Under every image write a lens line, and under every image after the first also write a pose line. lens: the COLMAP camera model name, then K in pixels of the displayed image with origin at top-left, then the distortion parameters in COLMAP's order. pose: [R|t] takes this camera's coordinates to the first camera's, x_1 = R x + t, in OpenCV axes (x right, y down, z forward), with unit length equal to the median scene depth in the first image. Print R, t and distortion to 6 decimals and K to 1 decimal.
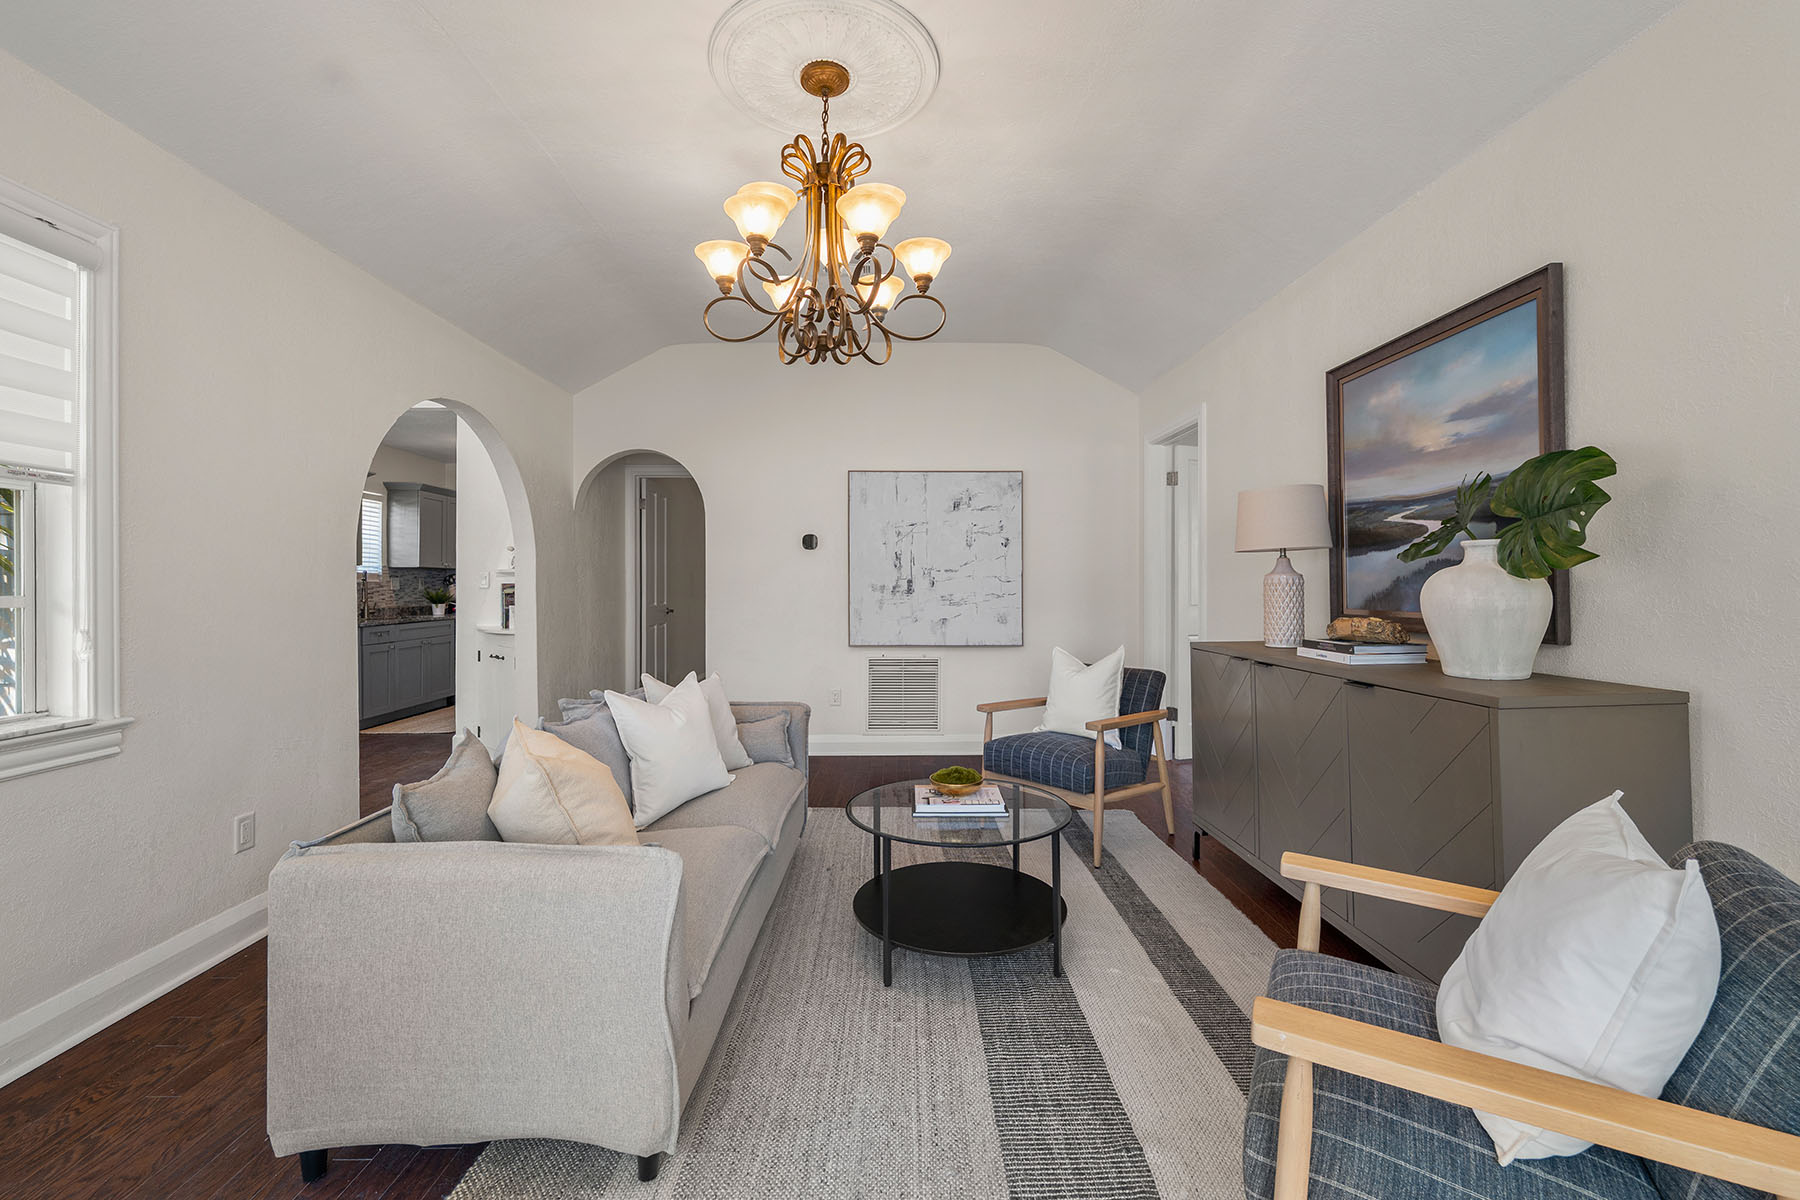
lens RADIAL K [[748.4, 0, 903.6], [0, 748.4, 582.6], [0, 0, 1]] dist [0.001331, 0.000364]
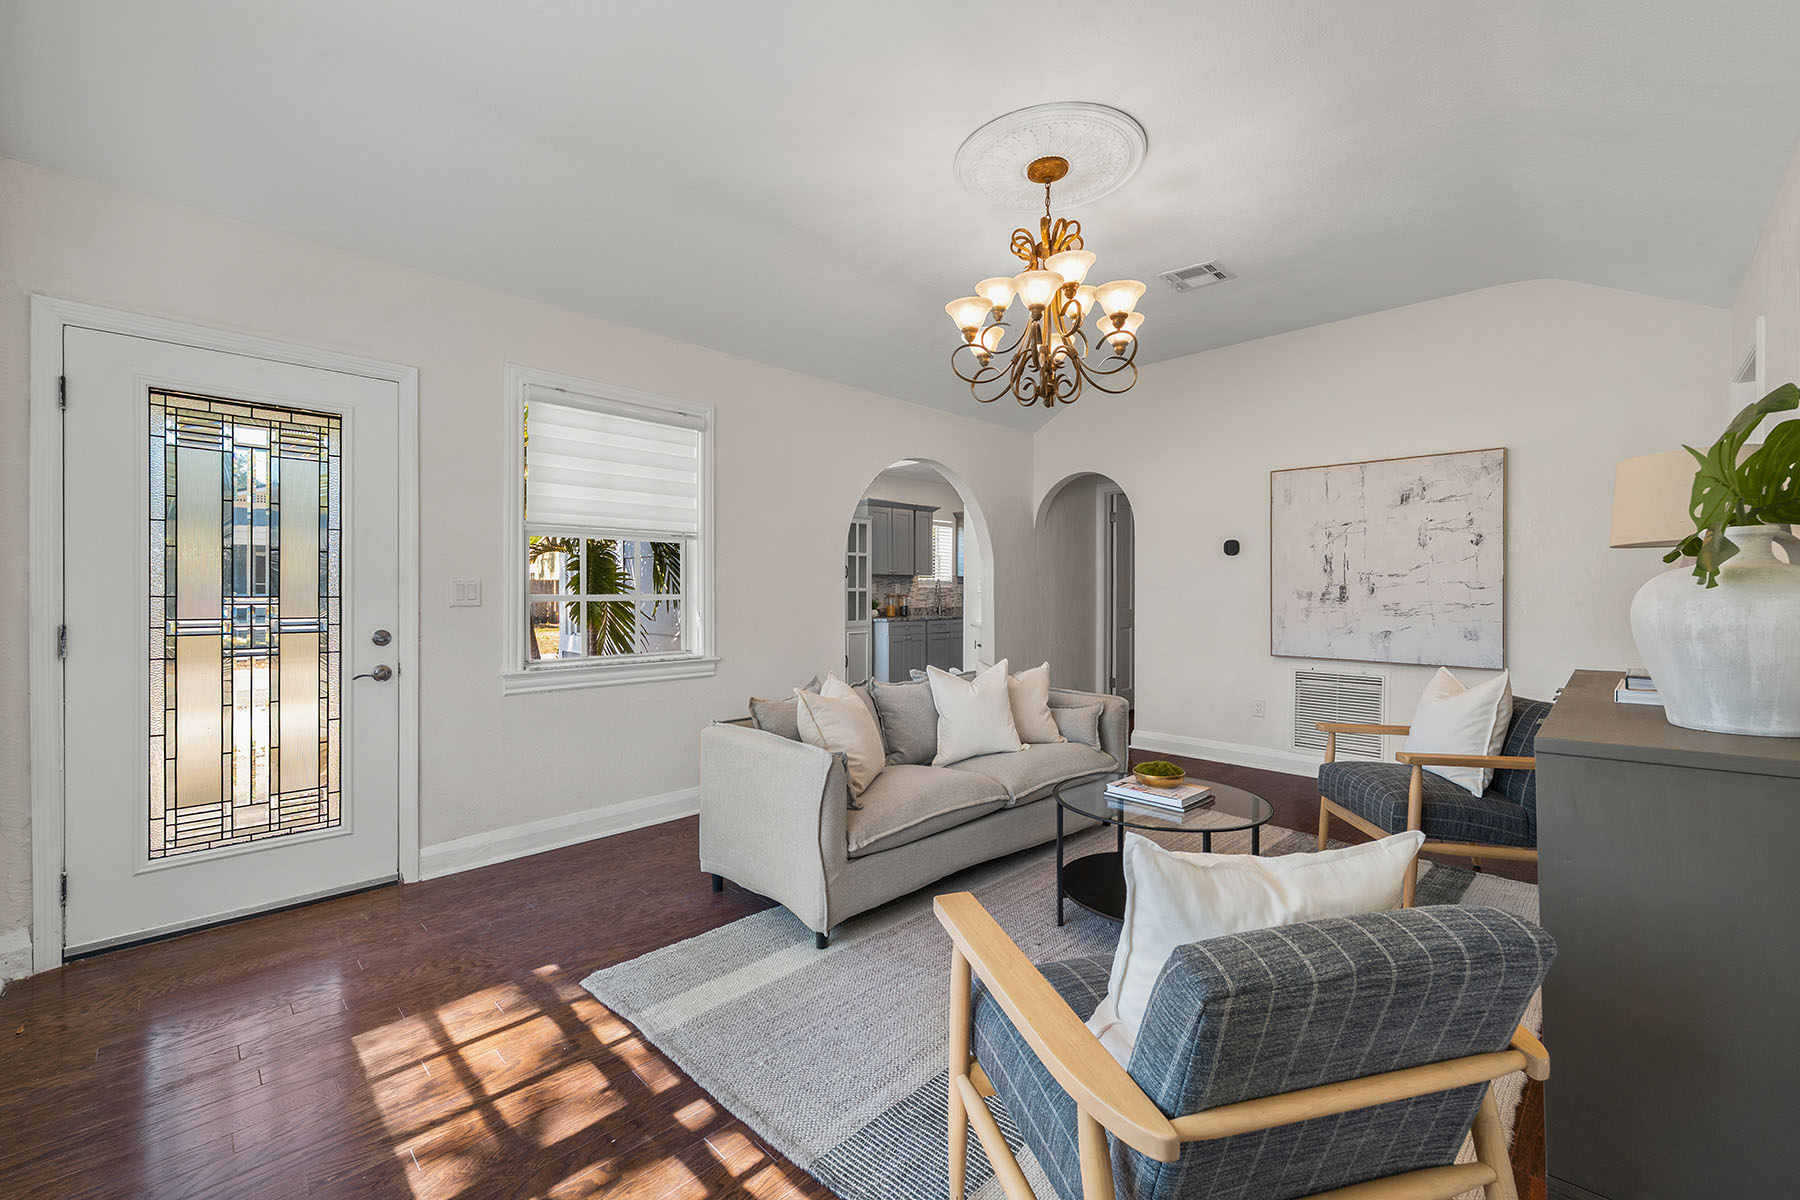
lens RADIAL K [[761.6, 0, 898.2], [0, 761.6, 592.6], [0, 0, 1]] dist [-0.001461, 0.000014]
pose [[0.693984, 0.006263, -0.719963, 0.415726], [-0.002430, 0.999977, 0.006357, -0.000526], [0.719986, -0.002662, 0.693983, -0.017325]]
